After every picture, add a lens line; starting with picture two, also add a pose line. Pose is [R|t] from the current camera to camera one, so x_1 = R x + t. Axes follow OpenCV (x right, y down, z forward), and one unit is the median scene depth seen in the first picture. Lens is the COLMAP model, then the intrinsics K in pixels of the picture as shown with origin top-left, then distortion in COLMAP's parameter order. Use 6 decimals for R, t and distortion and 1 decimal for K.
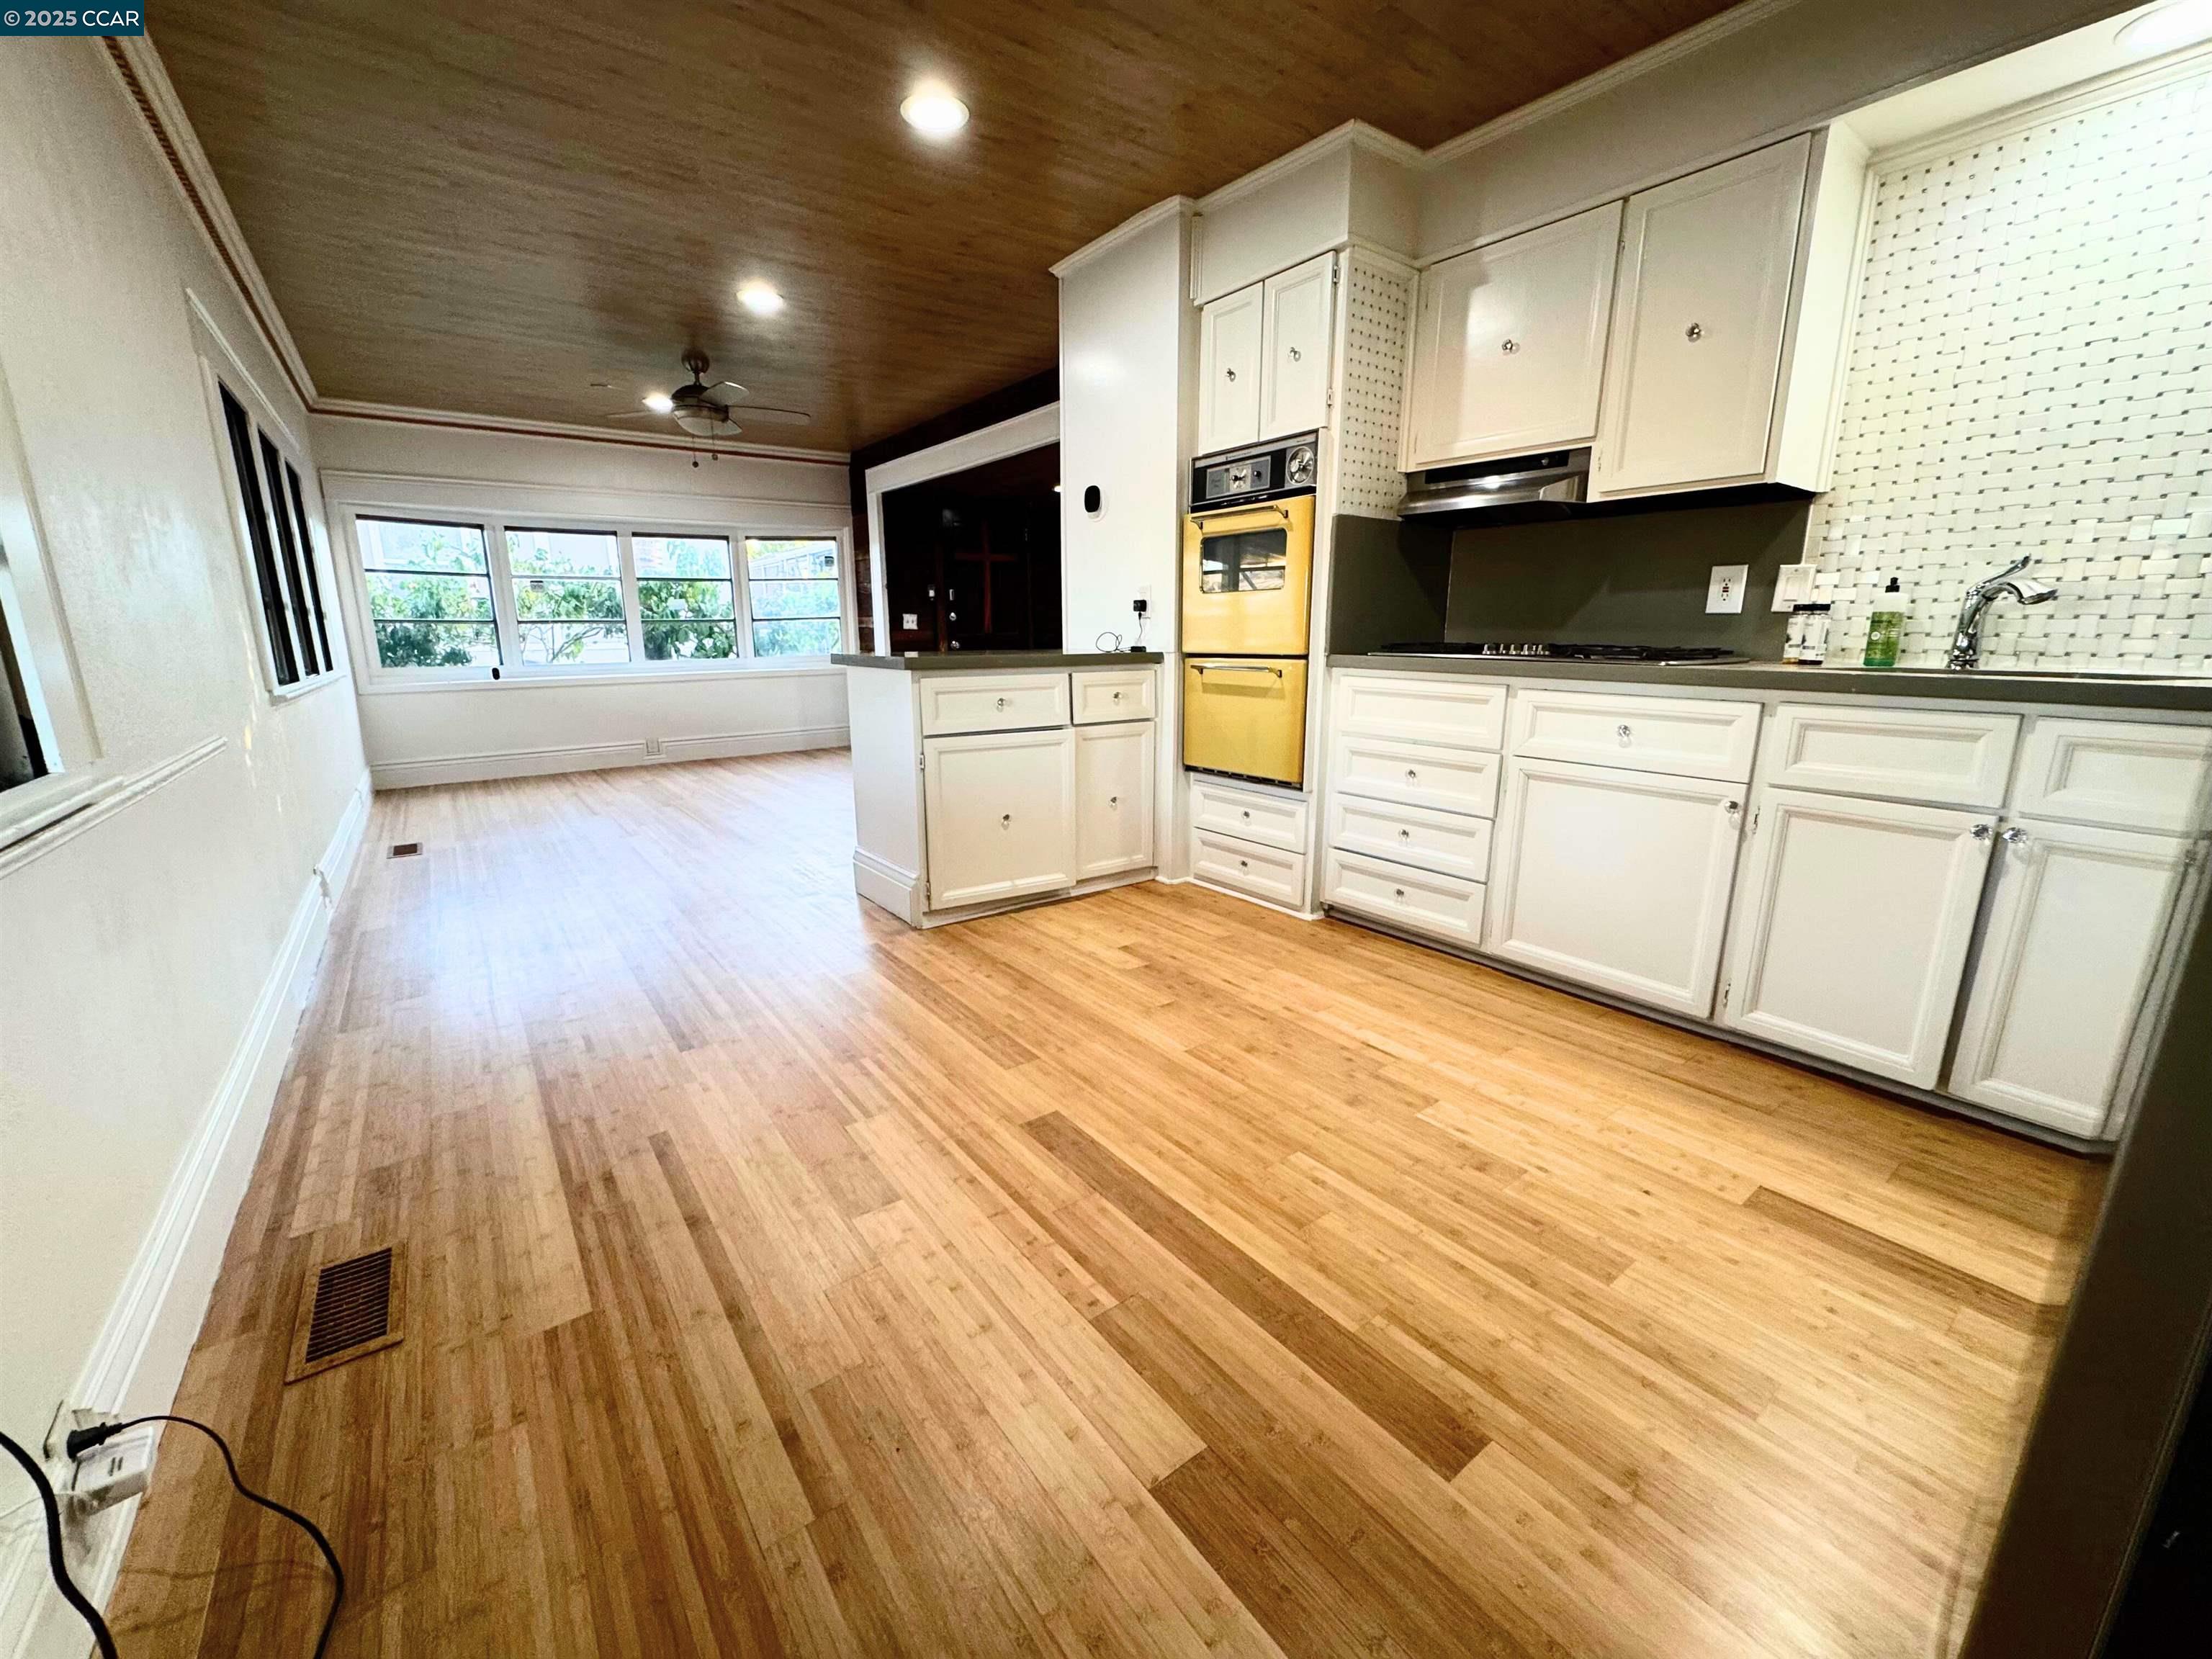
lens RADIAL K [[884.7, 0, 1104.1], [0, 884.7, 823.6], [0, 0, 1]] dist [-0.004039, -0.000135]
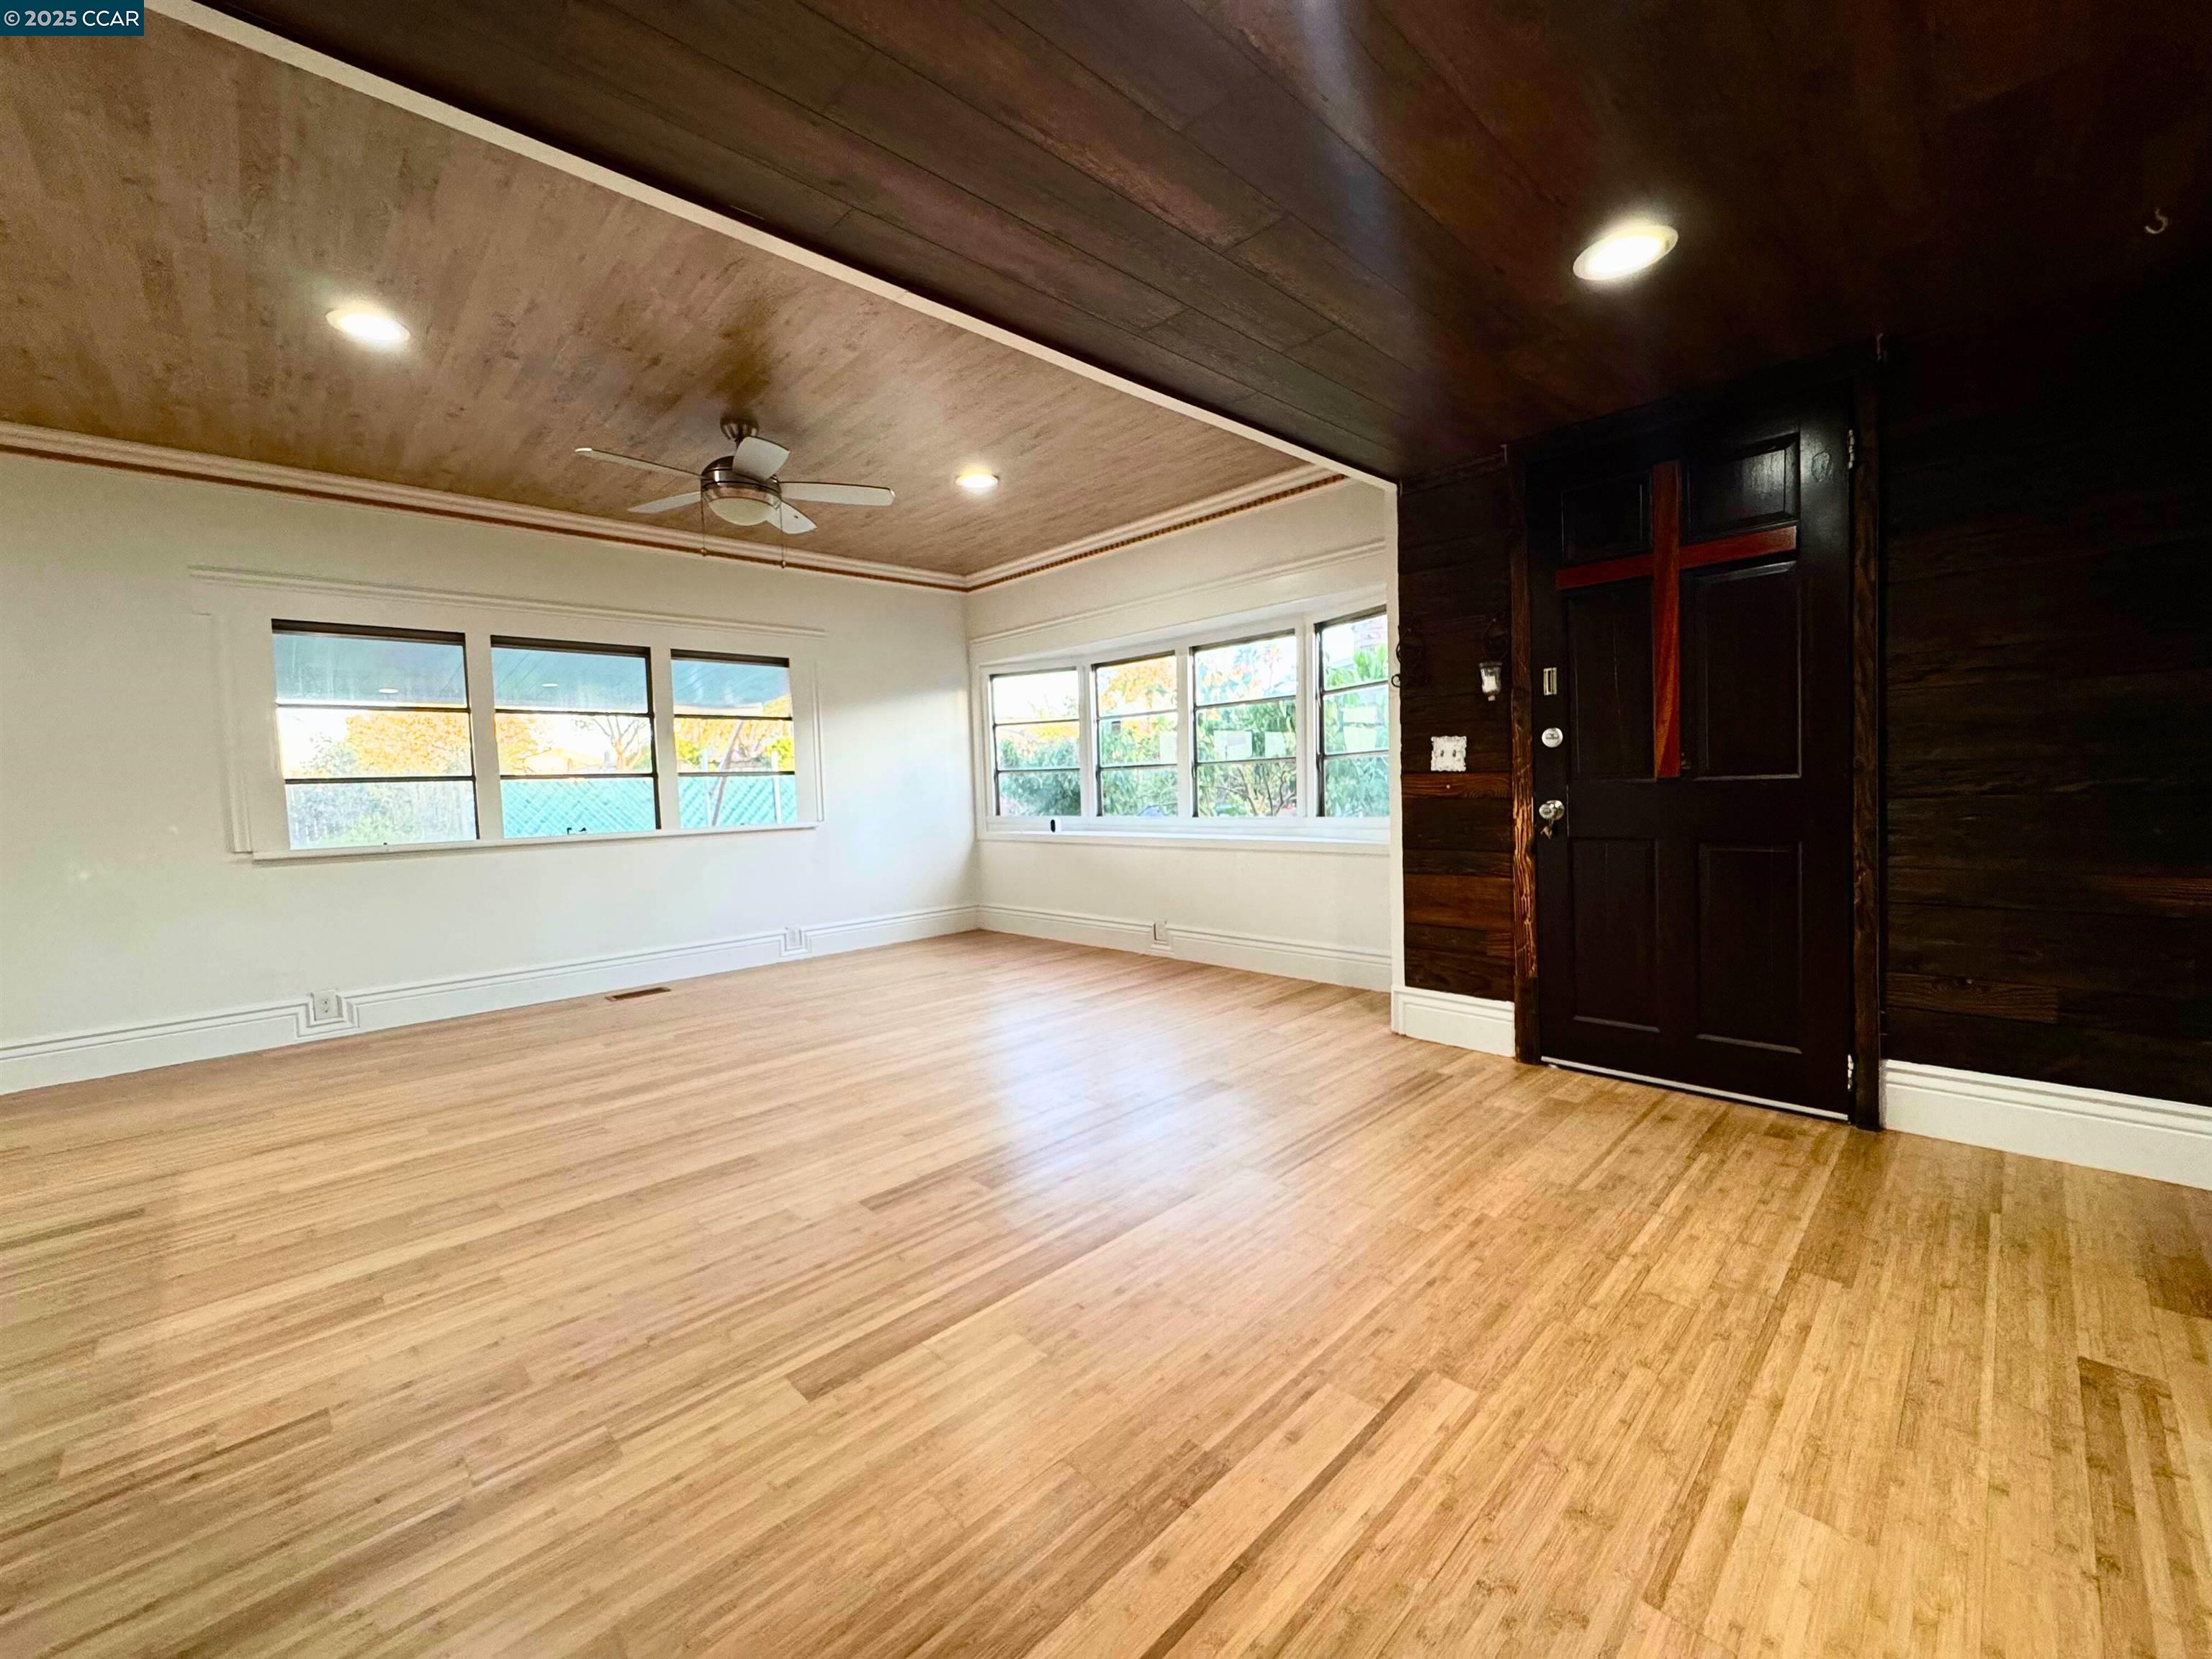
lens RADIAL K [[884.7, 0, 1099.4], [0, 884.7, 829.1], [0, 0, 1]] dist [-0.004039, -0.000135]
pose [[0.121693, 0.061769, -0.990644, 0.500817], [-0.182398, 0.982457, 0.038852, -0.469239], [0.975665, 0.175963, 0.130824, 2.065051]]
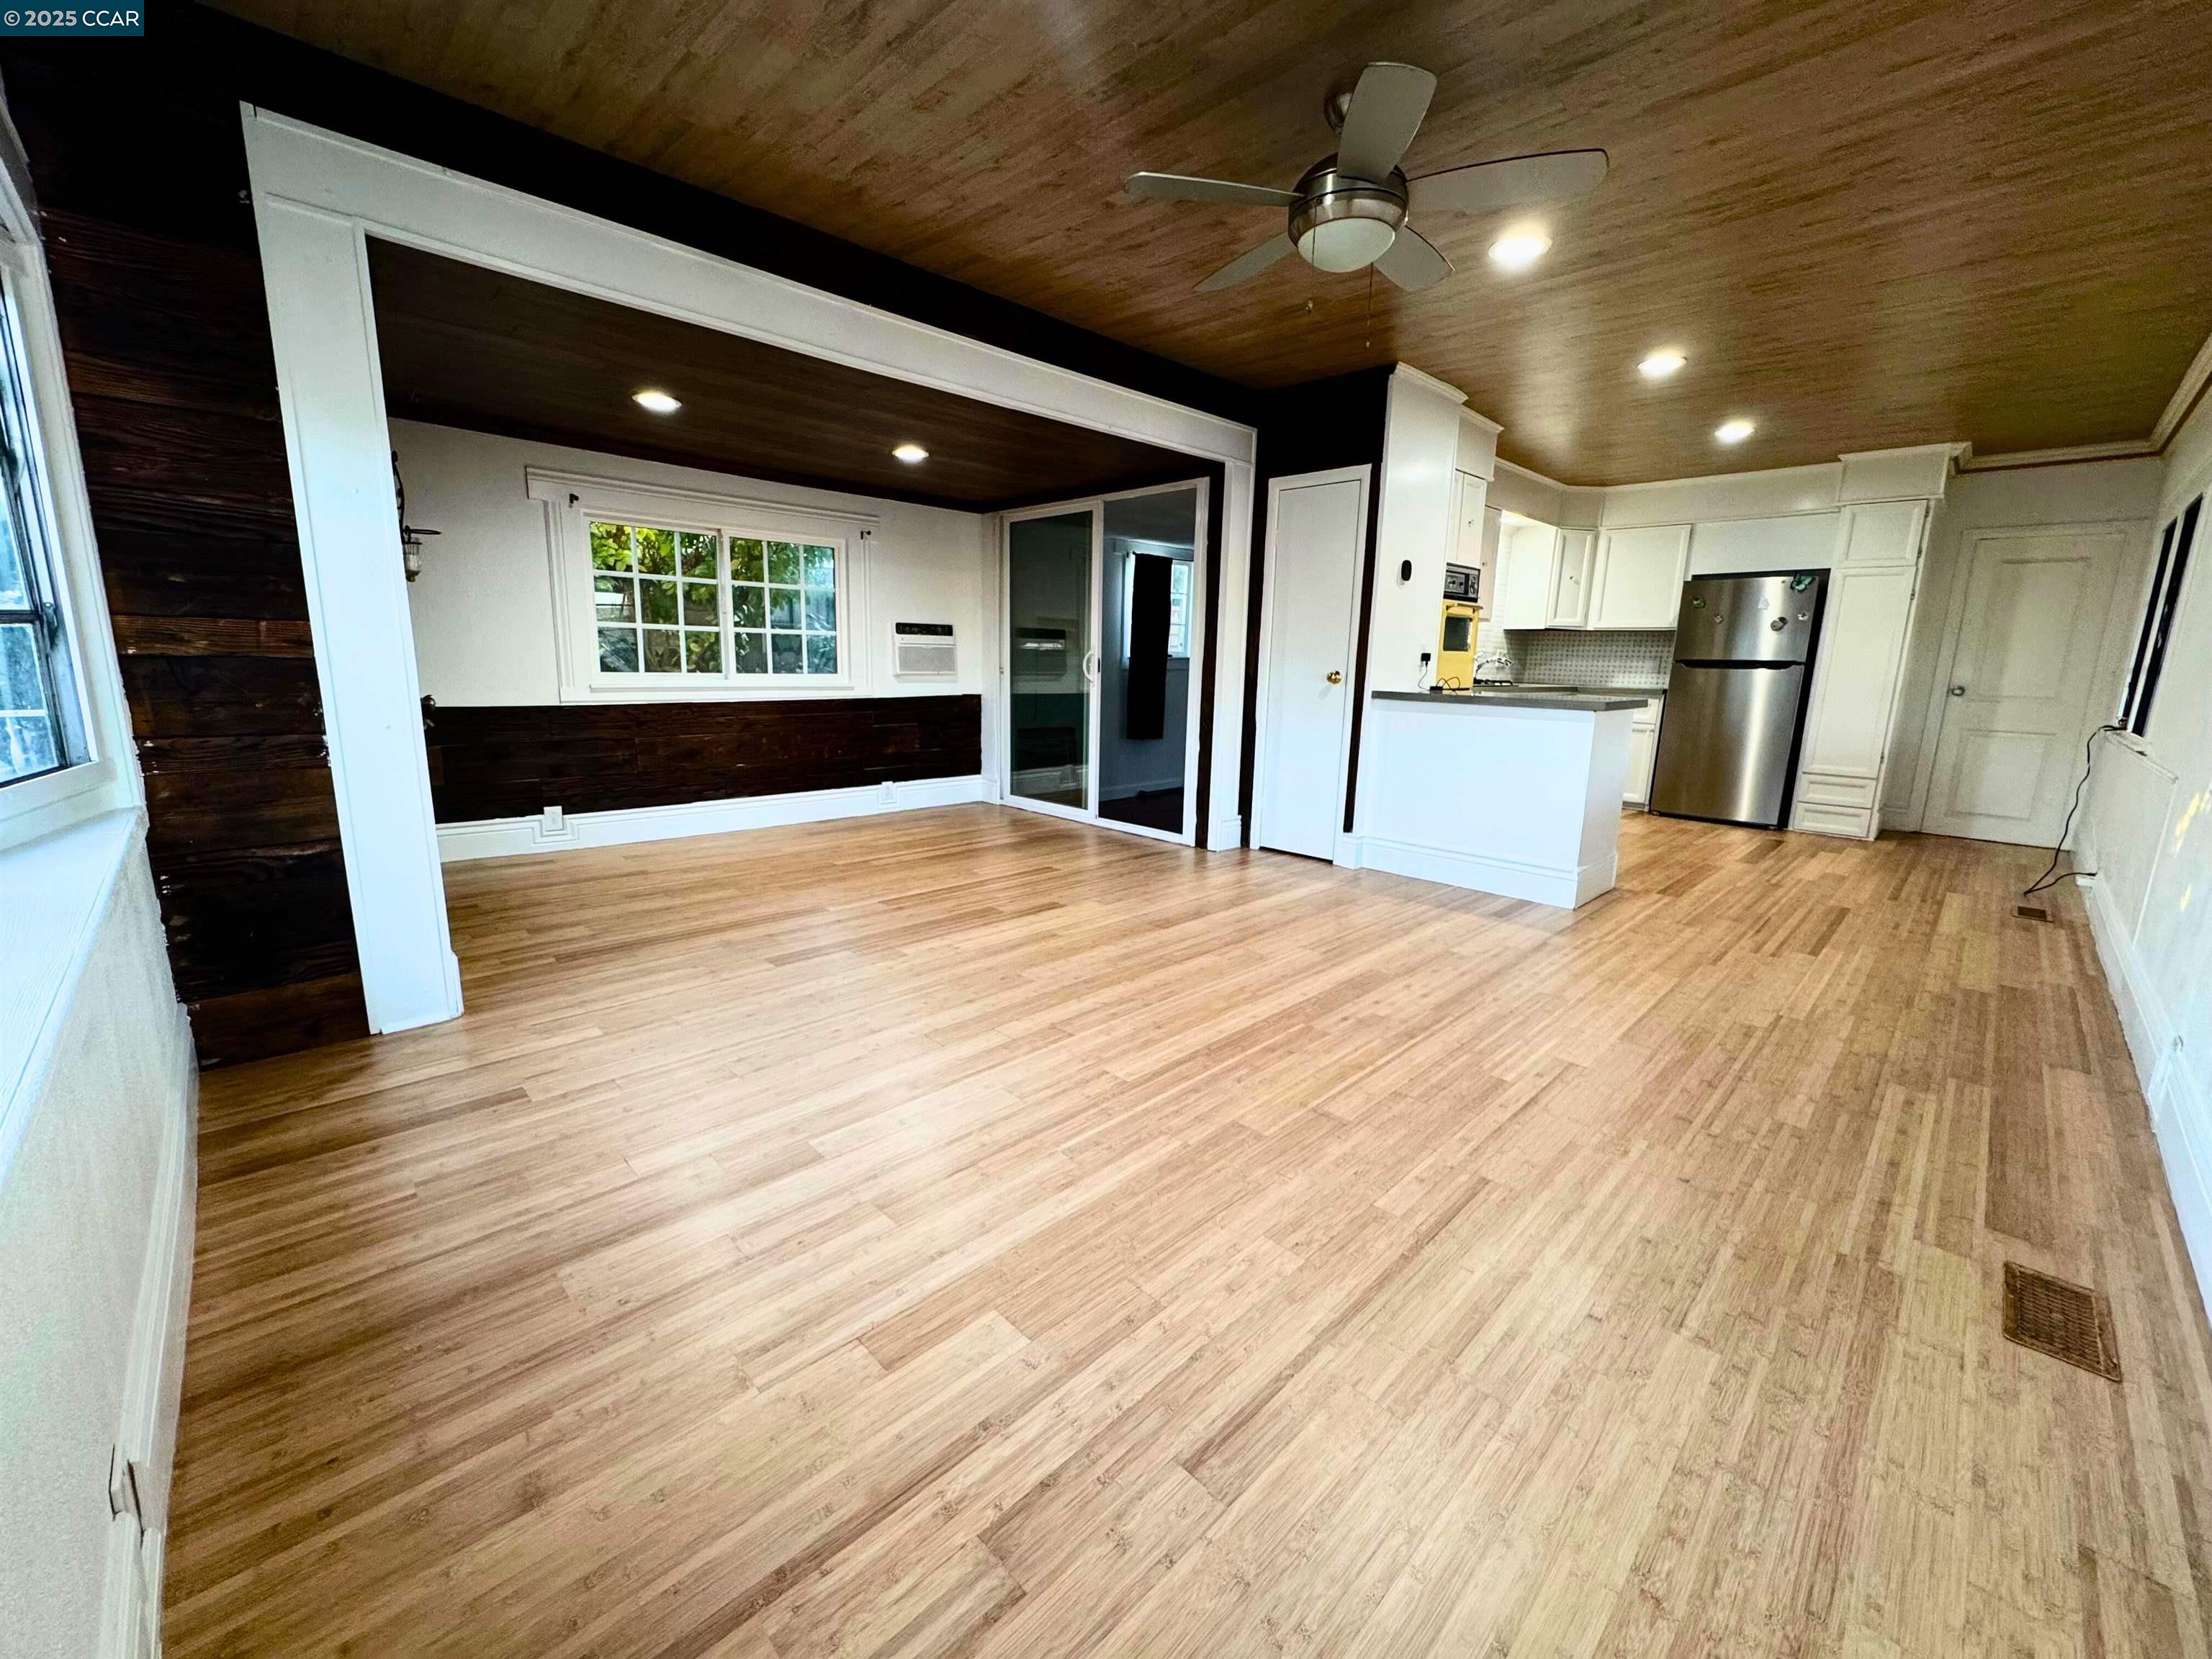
lens RADIAL K [[884.7, 0, 1100.3], [0, 884.7, 824.5], [0, 0, 1]] dist [-0.004039, -0.000135]
pose [[-0.131797, -0.187705, 0.973343, -1.586356], [0.192967, 0.958266, 0.210927, -0.474968], [-0.972313, 0.215623, -0.090075, 2.063867]]
